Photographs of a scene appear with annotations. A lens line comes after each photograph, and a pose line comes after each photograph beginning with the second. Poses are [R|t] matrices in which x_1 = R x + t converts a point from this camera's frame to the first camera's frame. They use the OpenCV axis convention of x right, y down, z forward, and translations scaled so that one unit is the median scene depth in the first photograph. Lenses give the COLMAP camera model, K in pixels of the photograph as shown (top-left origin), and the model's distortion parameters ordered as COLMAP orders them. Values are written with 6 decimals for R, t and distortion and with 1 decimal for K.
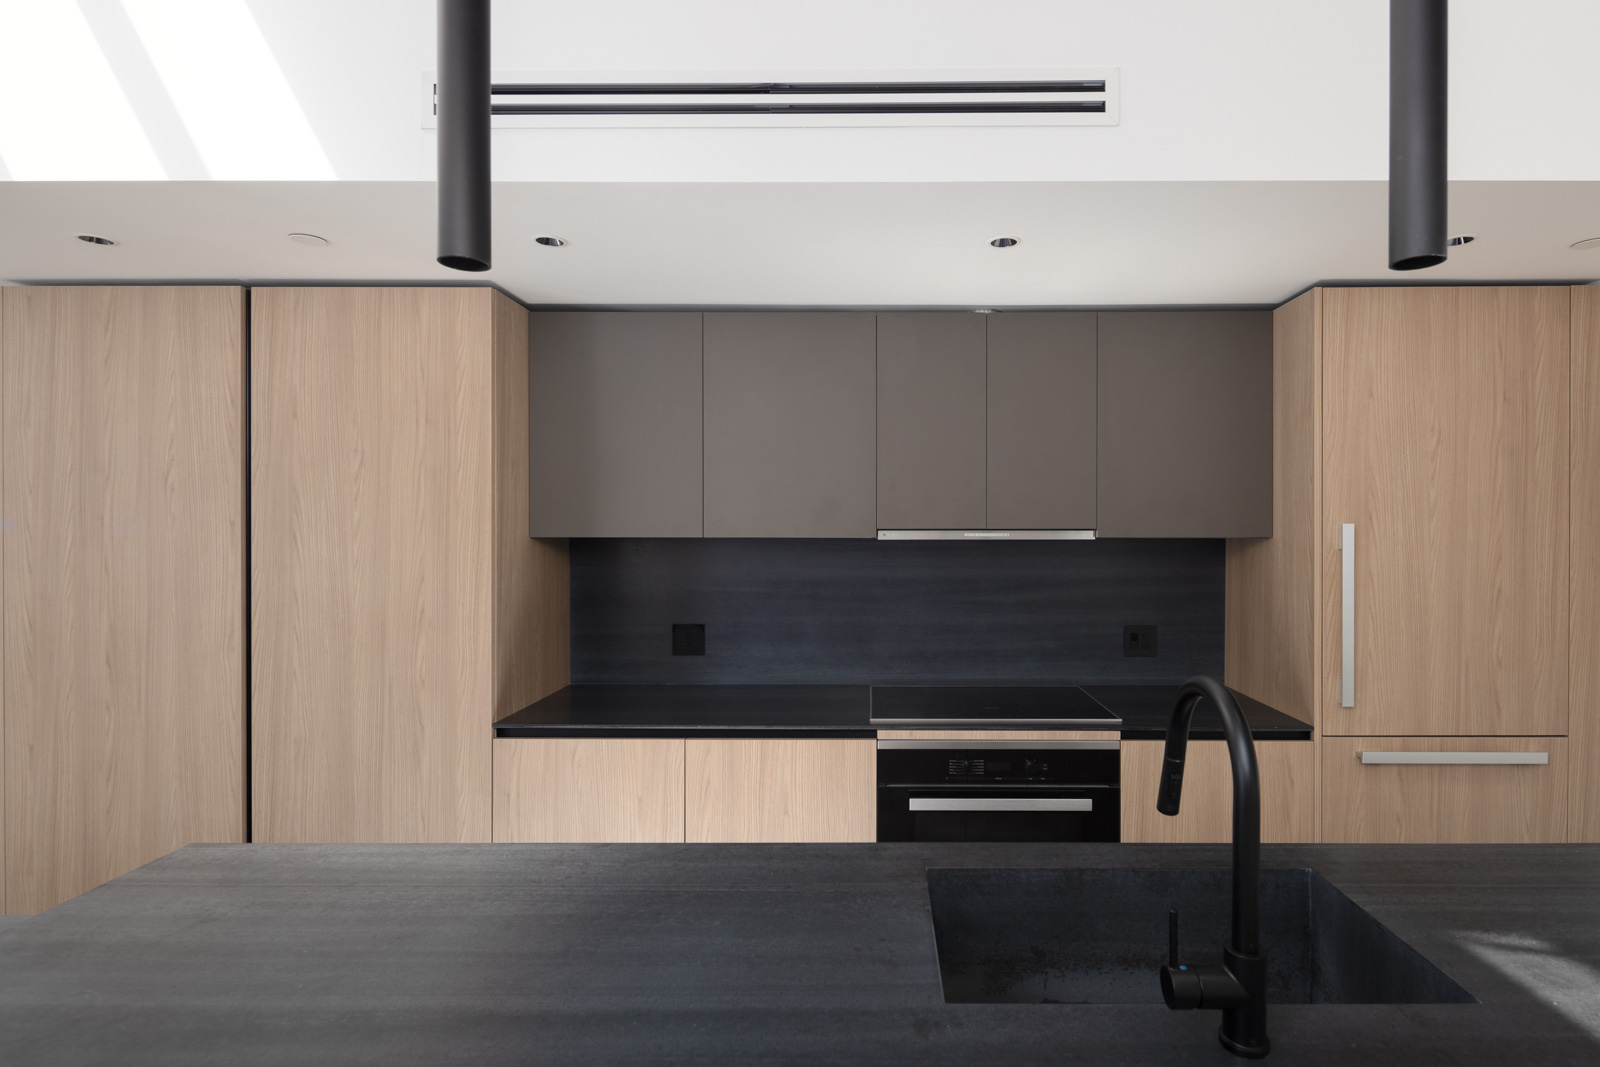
lens RADIAL K [[784.2, 0, 800.0], [0, 784.2, 533.5], [0, 0, 1]] dist [-0.000312, -0.001532]
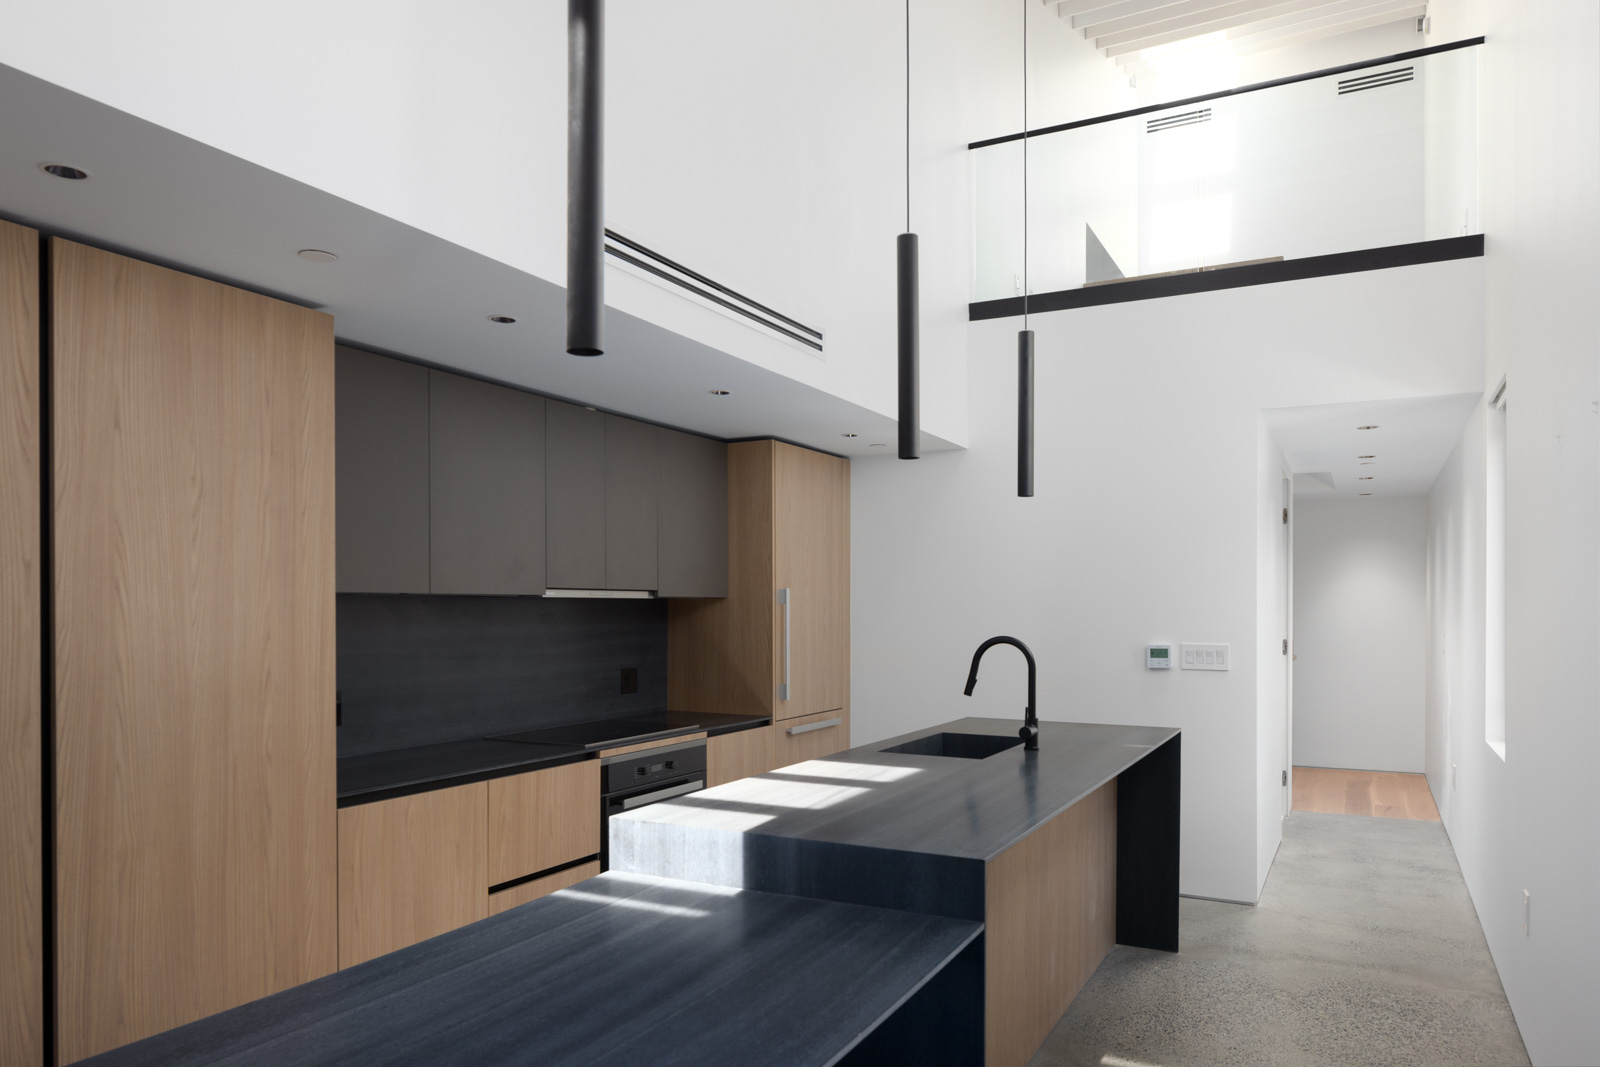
lens RADIAL K [[1092.4, 0, 773.8], [0, 1092.4, 622.0], [0, 0, 1]] dist [-0.010409, -0.002918]
pose [[0.473434, -0.011365, 0.880756, -1.277003], [0.007788, 0.999932, 0.008716, 0.035780], [-0.880795, 0.002733, 0.473490, -0.051280]]
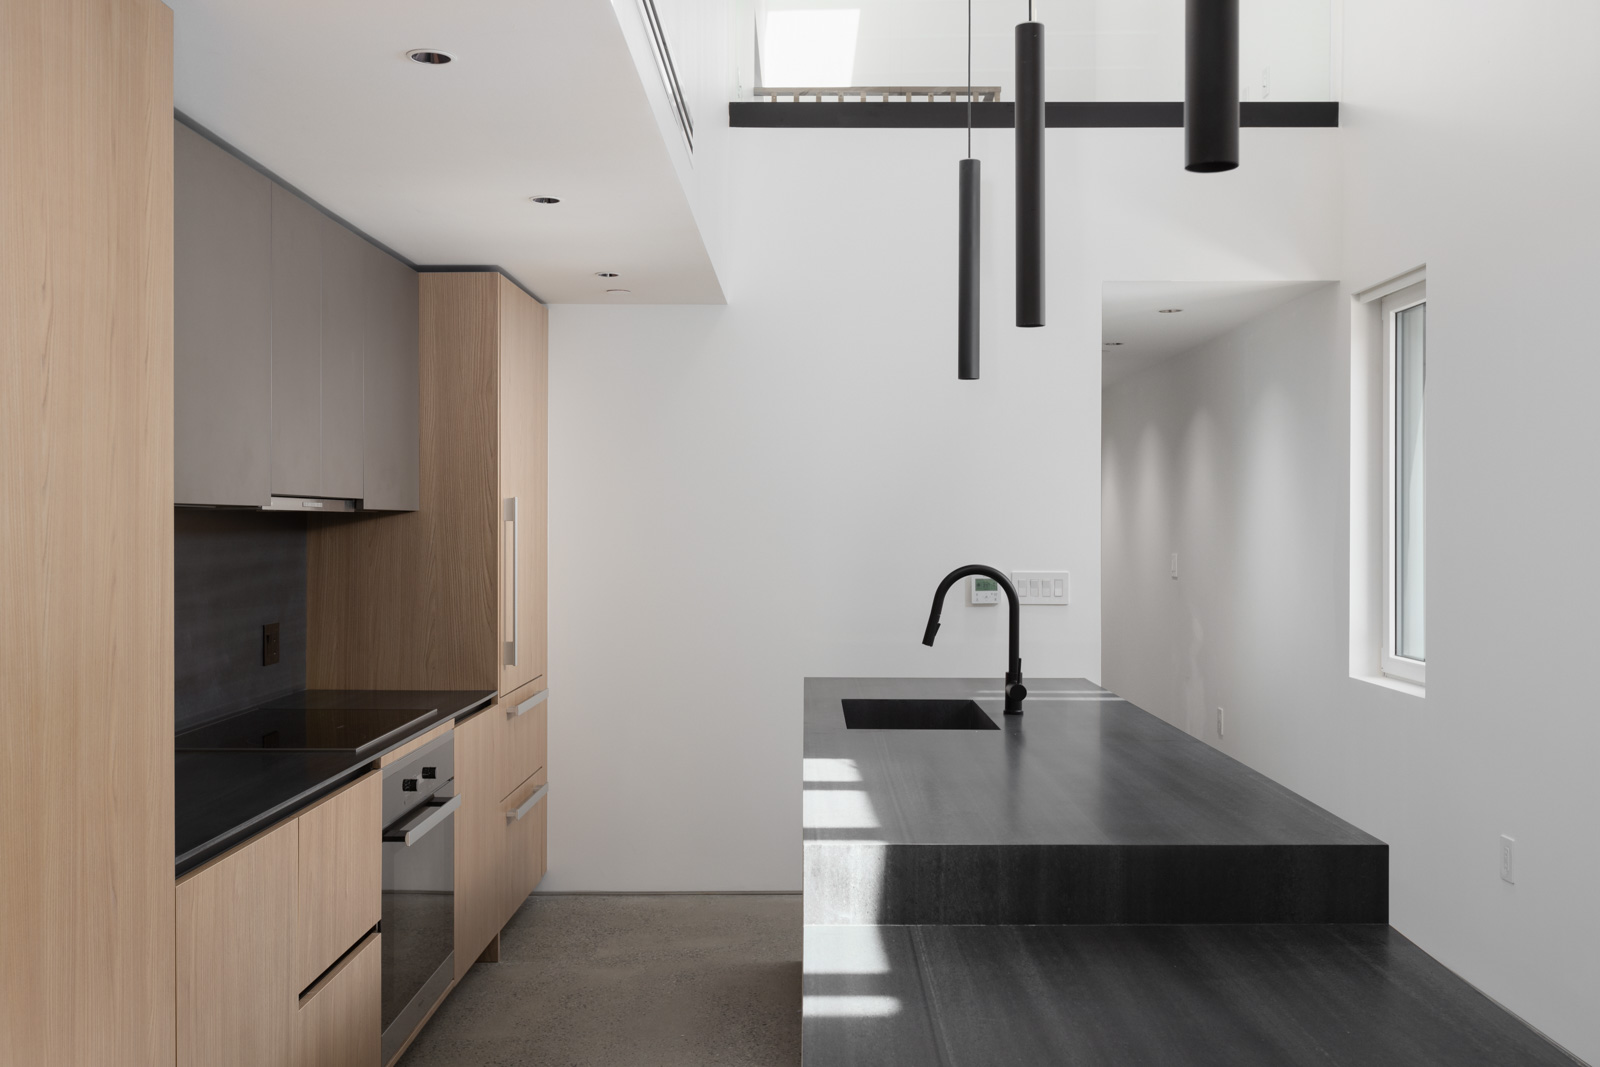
lens RADIAL K [[1571.8, 0, 800.0], [0, 1571.8, 533.5], [0, 0, 1]] dist [-0.007341, -0.002856]
pose [[-0.001682, -0.006244, 0.999979, -1.433900], [0.007356, 0.999953, 0.006256, 0.026168], [-0.999972, 0.007367, -0.001636, 0.593164]]
